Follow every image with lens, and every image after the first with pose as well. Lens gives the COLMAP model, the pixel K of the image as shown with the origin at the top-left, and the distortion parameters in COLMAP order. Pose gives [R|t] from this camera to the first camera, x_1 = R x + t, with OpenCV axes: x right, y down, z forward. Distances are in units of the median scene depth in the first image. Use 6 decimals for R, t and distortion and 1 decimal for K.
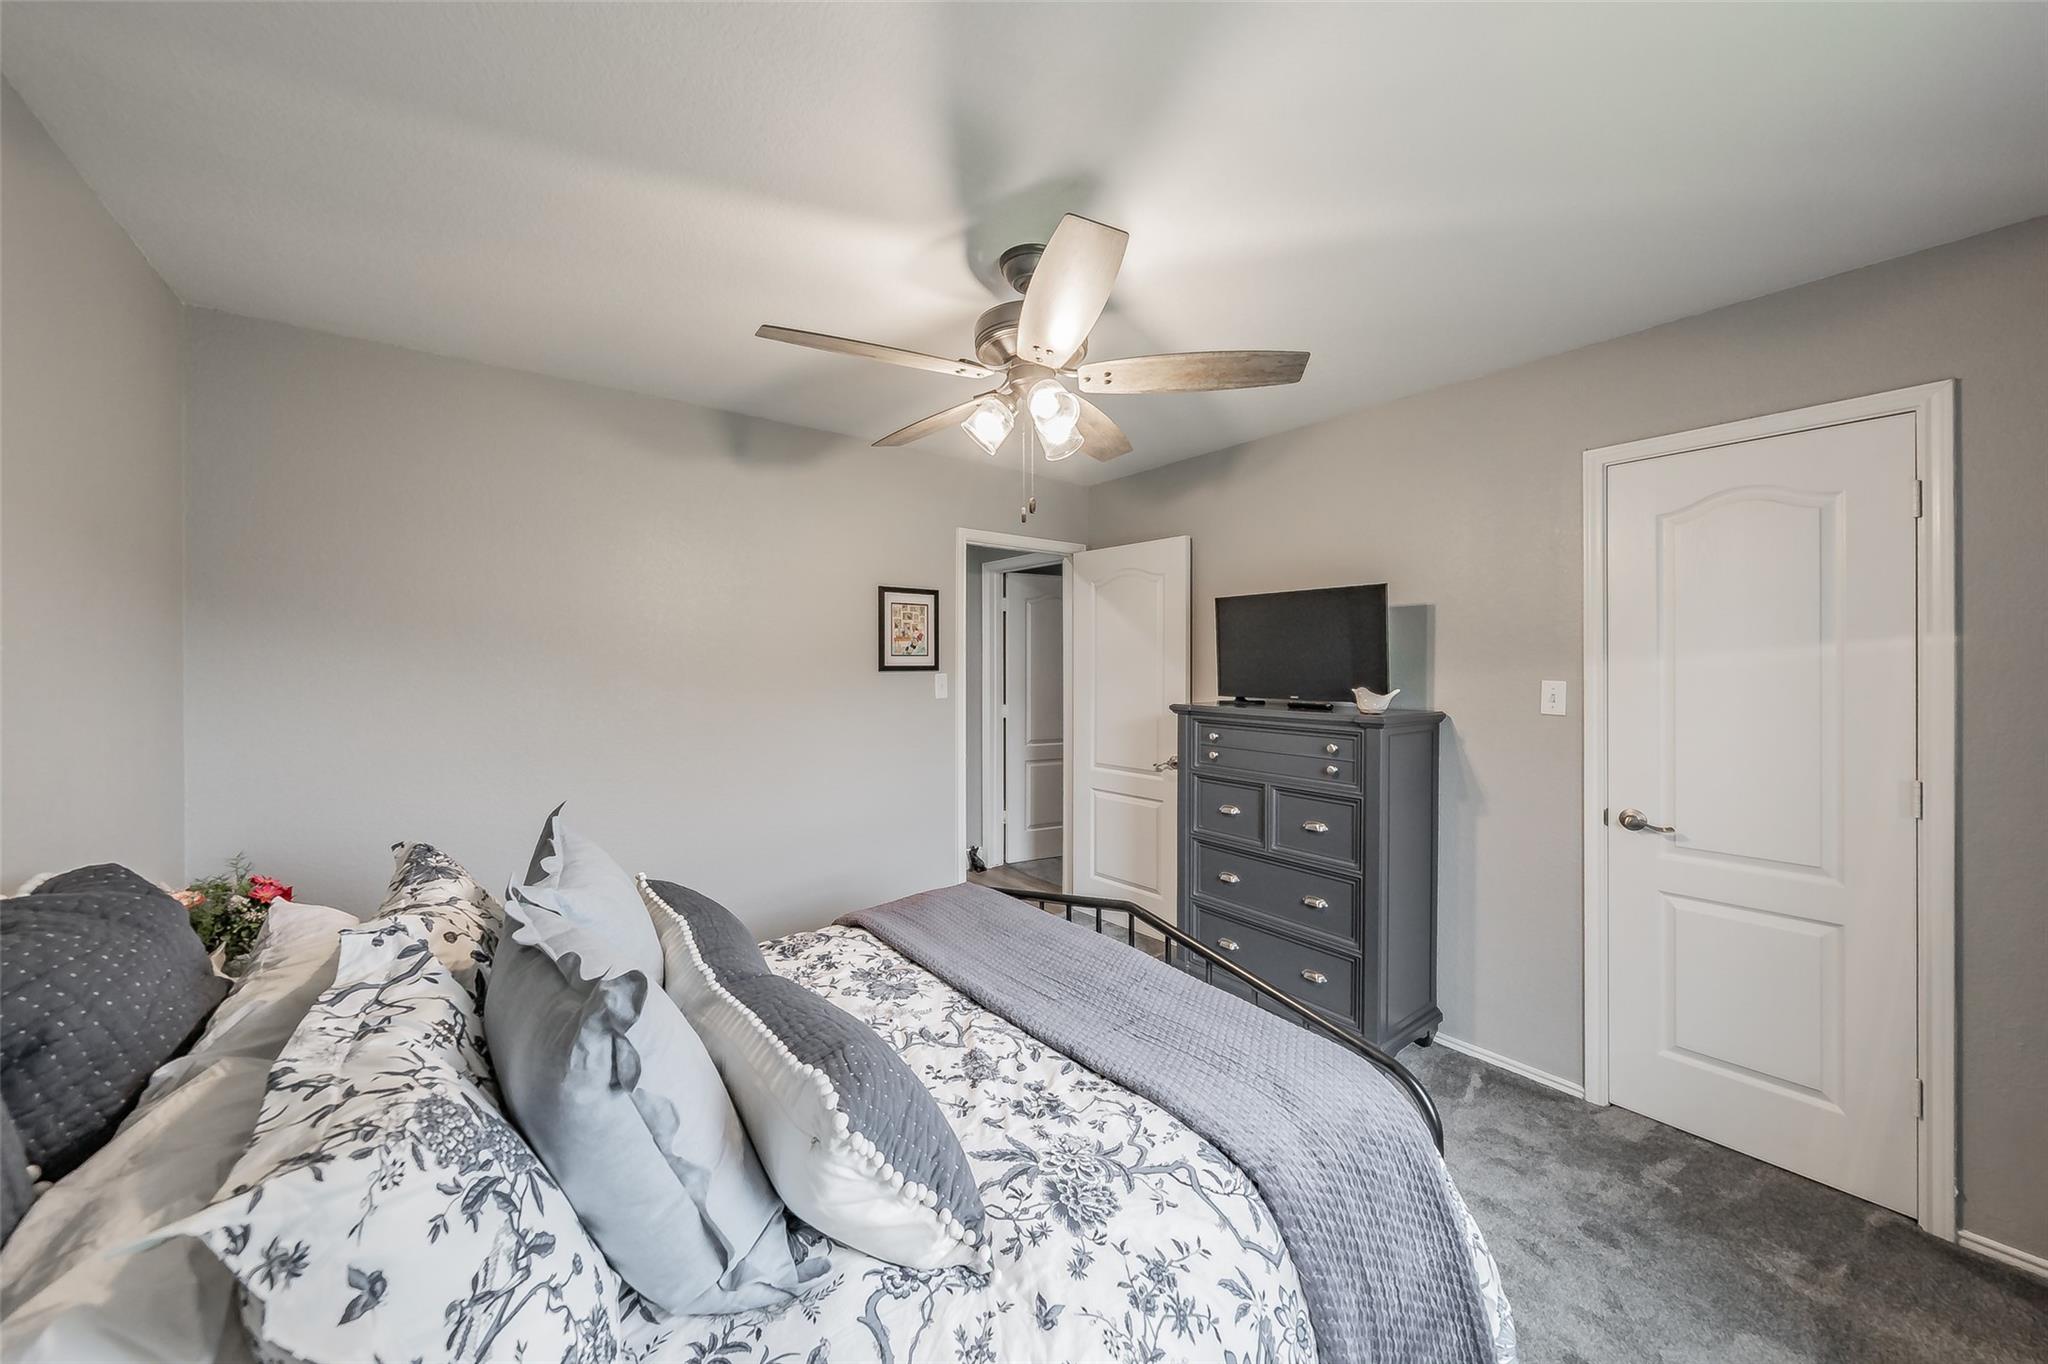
lens RADIAL K [[719.0, 0, 1013.8], [0, 719.0, 667.1], [0, 0, 1]] dist [-0.005351, 0.000595]
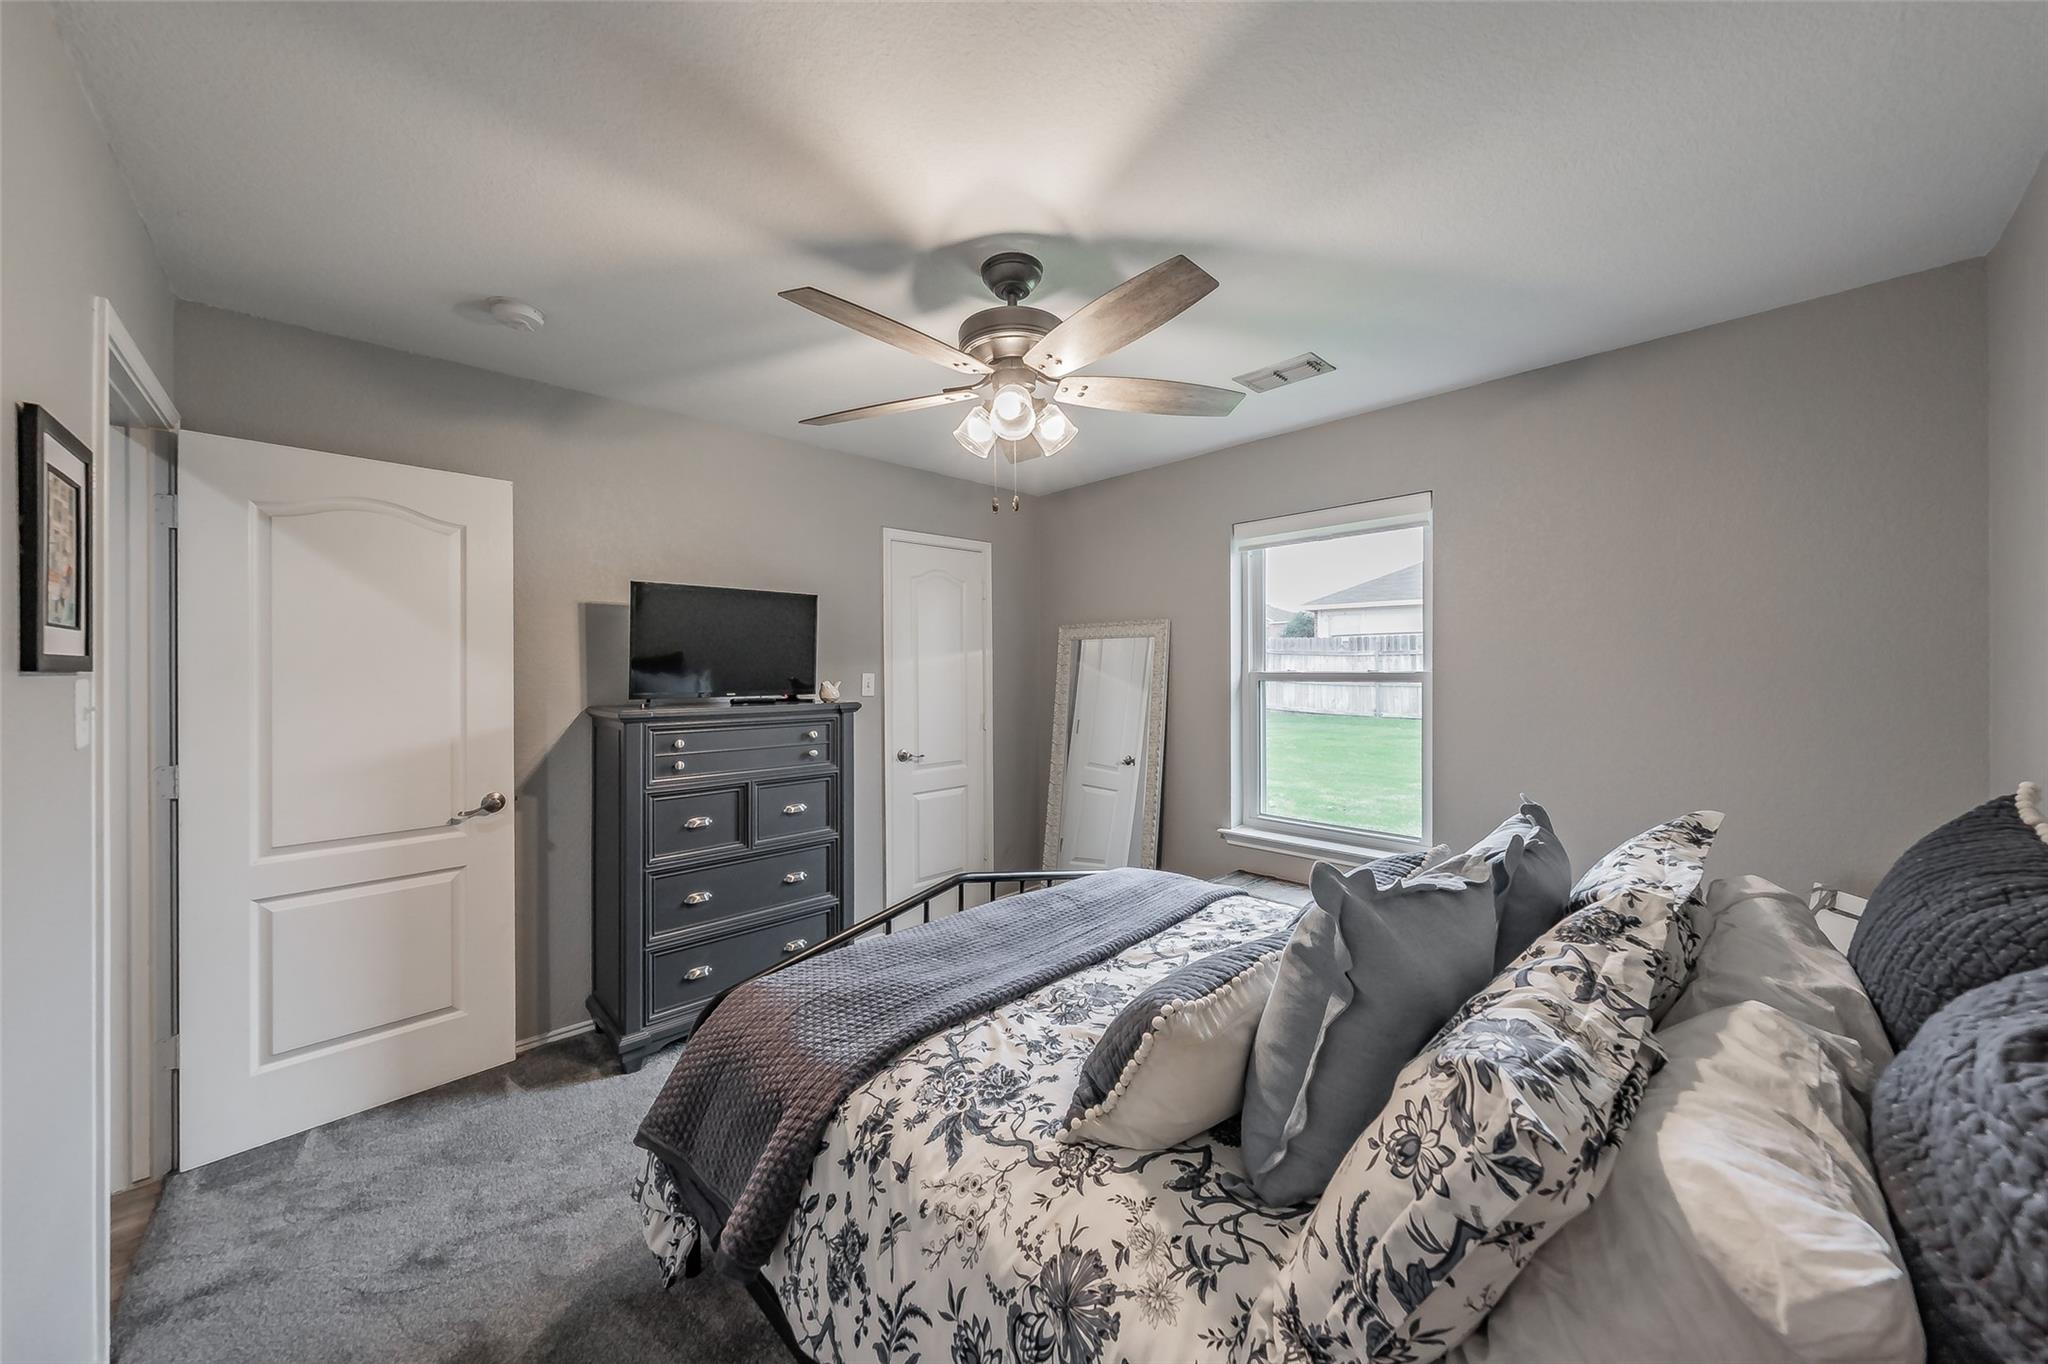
lens RADIAL K [[719.0, 0, 1014.2], [0, 719.0, 669.0], [0, 0, 1]] dist [-0.005351, 0.000595]
pose [[-0.107433, 0.000691, 0.994212, -0.977770], [0.010581, 0.999944, 0.000449, 0.016040], [-0.994156, 0.010568, -0.107435, 1.077138]]
